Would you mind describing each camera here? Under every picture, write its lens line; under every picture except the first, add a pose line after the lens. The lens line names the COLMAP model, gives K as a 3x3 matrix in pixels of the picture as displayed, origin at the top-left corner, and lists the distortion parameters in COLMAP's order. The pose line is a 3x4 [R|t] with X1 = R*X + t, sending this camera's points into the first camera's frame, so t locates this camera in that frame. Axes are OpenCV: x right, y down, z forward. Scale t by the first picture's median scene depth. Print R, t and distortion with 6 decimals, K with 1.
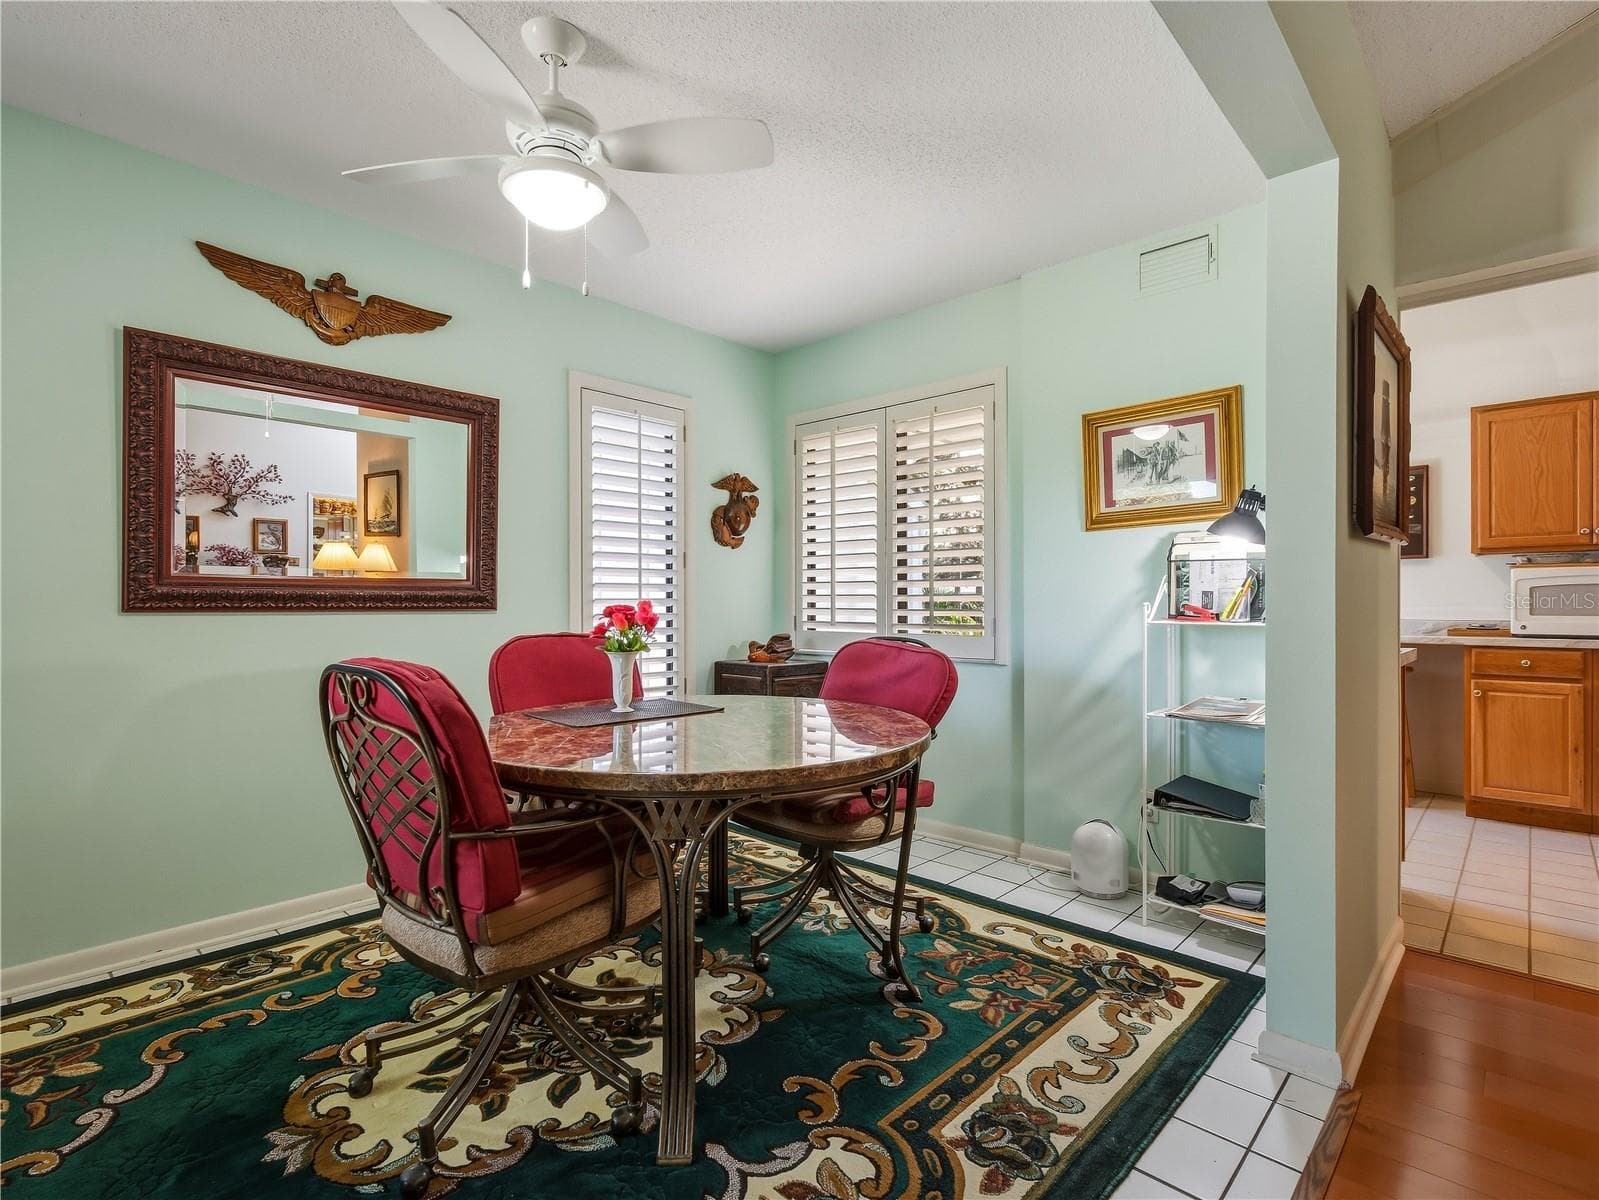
lens RADIAL K [[795.1, 0, 808.4], [0, 795.1, 603.1], [0, 0, 1]] dist [-0.001073, 0.000066]
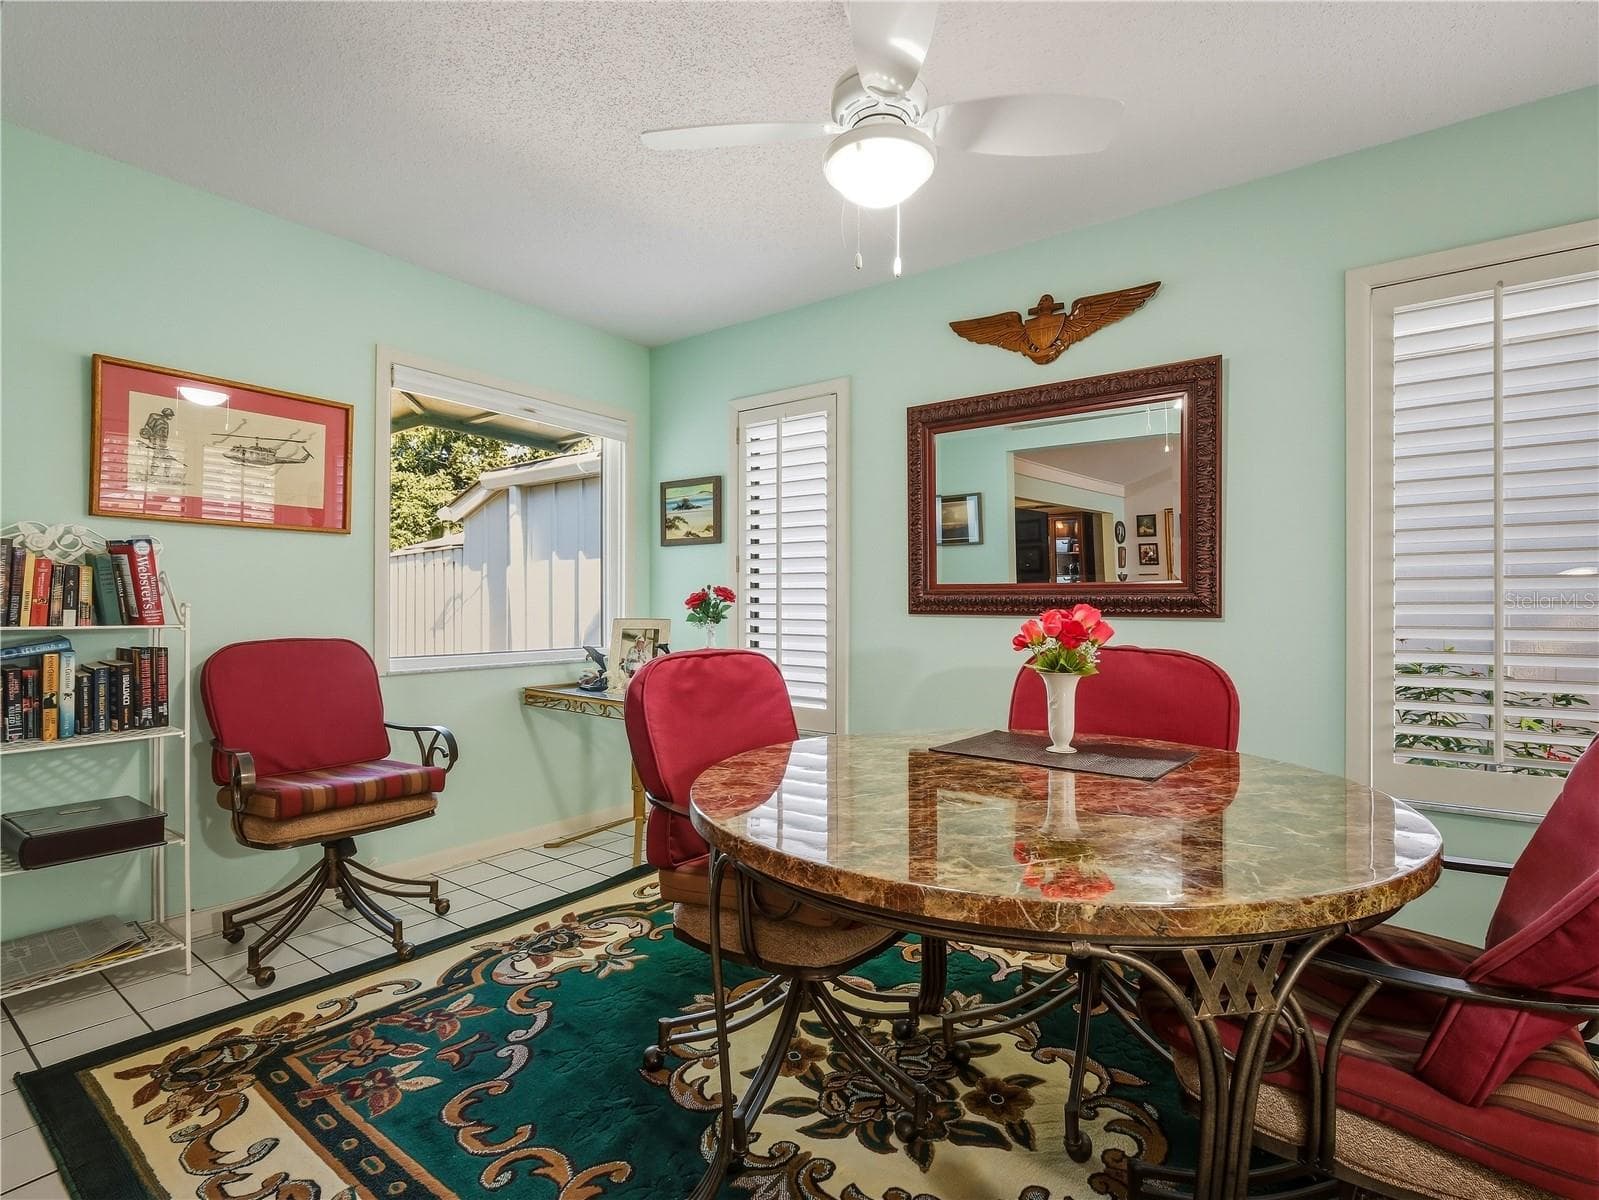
lens RADIAL K [[795.1, 0, 808.6], [0, 795.1, 602.1], [0, 0, 1]] dist [-0.001073, 0.000066]
pose [[0.102848, -0.007184, -0.994671, 0.460841], [-0.004404, 0.999961, -0.007678, 0.001830], [0.994687, 0.005170, 0.102812, 0.635812]]
